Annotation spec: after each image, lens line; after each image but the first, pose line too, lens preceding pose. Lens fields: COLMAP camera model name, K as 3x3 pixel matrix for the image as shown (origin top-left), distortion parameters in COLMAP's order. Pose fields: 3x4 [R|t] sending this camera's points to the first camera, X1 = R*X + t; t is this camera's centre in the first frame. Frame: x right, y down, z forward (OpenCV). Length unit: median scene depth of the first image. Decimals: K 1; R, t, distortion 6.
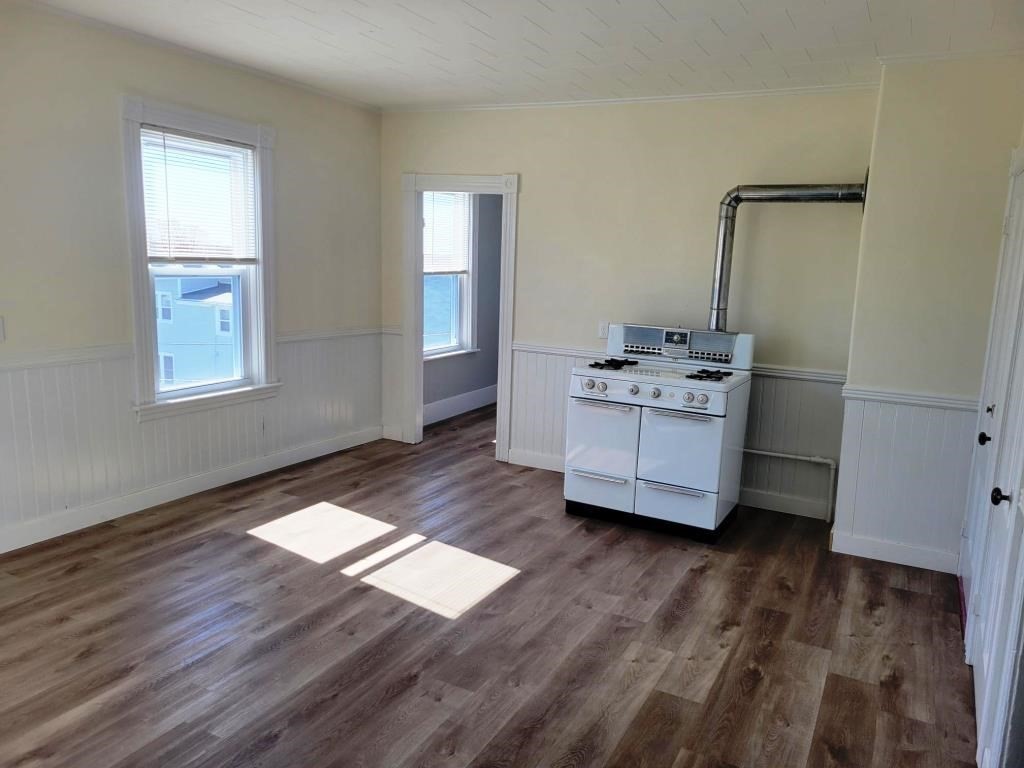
lens RADIAL K [[776.7, 0, 510.6], [0, 776.7, 383.5], [0, 0, 1]] dist [0.055163, -0.047114]
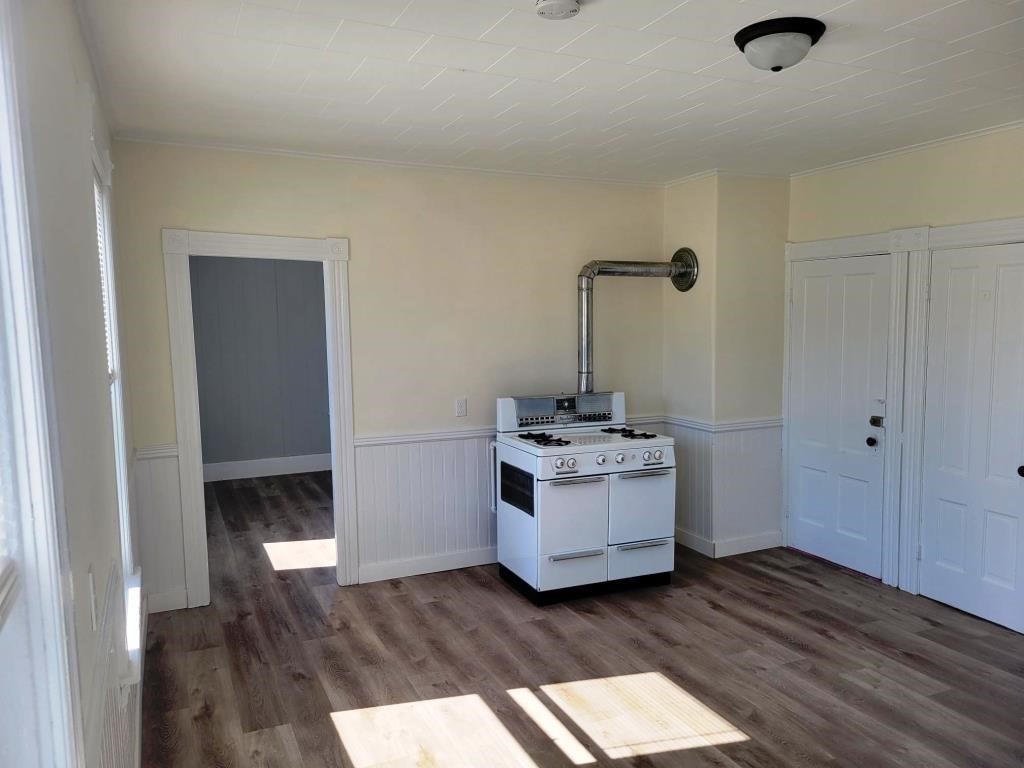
lens RADIAL K [[776.7, 0, 509.1], [0, 776.7, 389.5], [0, 0, 1]] dist [0.055163, -0.047114]
pose [[0.610778, -0.124534, 0.781947, -0.713381], [0.161380, 0.986404, 0.031042, -0.136561], [-0.775182, 0.107231, 0.622571, 0.464741]]
